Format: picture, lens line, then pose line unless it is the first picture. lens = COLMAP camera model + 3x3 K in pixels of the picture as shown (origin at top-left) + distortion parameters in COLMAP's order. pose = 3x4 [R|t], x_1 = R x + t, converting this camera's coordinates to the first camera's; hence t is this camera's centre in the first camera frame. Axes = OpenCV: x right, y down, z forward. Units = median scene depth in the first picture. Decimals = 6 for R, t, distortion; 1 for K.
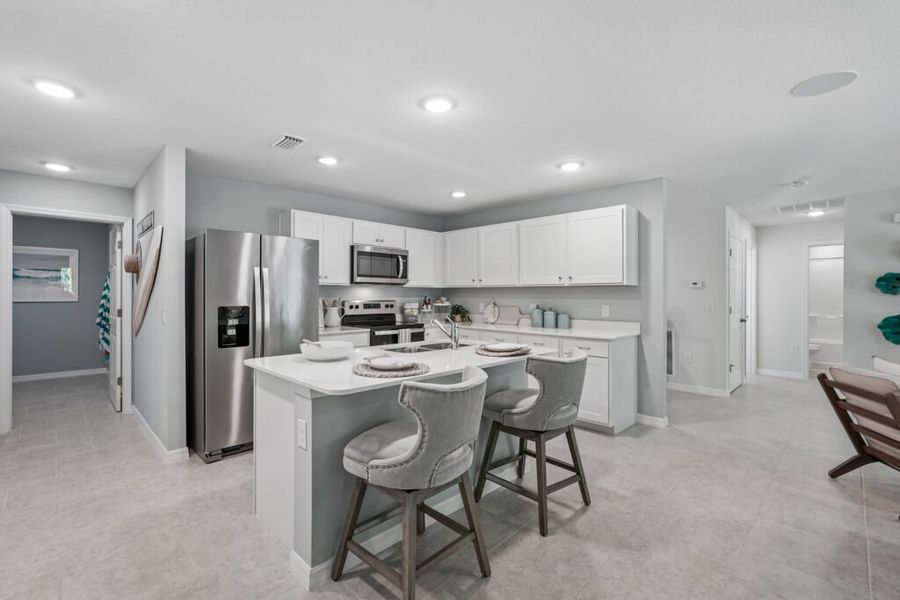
lens RADIAL K [[400.9, 0, 449.3], [0, 400.9, 296.2], [0, 0, 1]] dist [-0.008516, 0.001458]
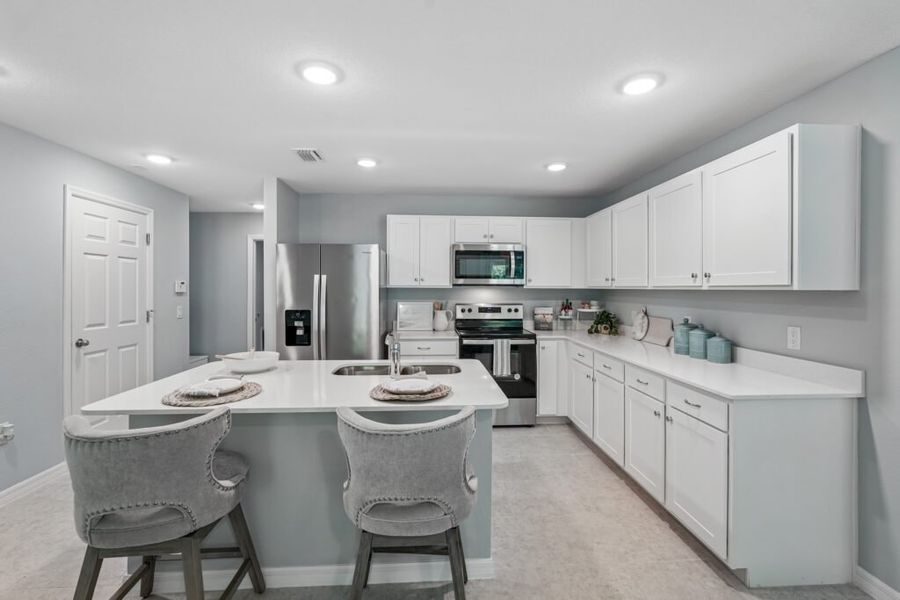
lens RADIAL K [[400.9, 0, 452.9], [0, 400.9, 292.0], [0, 0, 1]] dist [-0.008516, 0.001458]
pose [[0.751750, 0.005515, -0.659425, 0.343960], [-0.002028, 0.999980, 0.006052, -0.021317], [0.659445, -0.003213, 0.751746, 0.280555]]
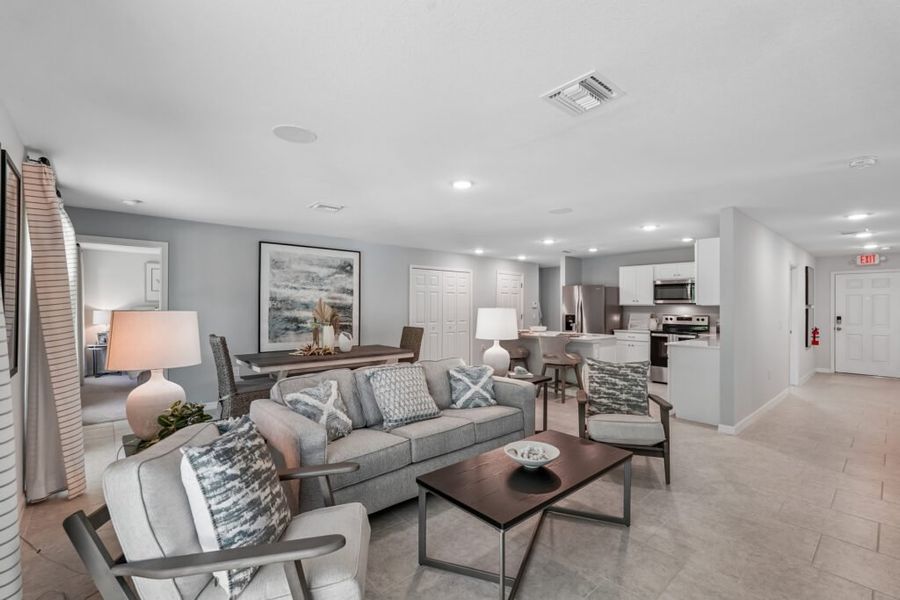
lens RADIAL K [[400.9, 0, 455.3], [0, 400.9, 303.6], [0, 0, 1]] dist [-0.008516, 0.001458]
pose [[-0.041904, -0.004661, -0.999111, 1.326863], [-0.004512, 0.999980, -0.004476, -0.021590], [0.999111, 0.004321, -0.041925, 0.235303]]
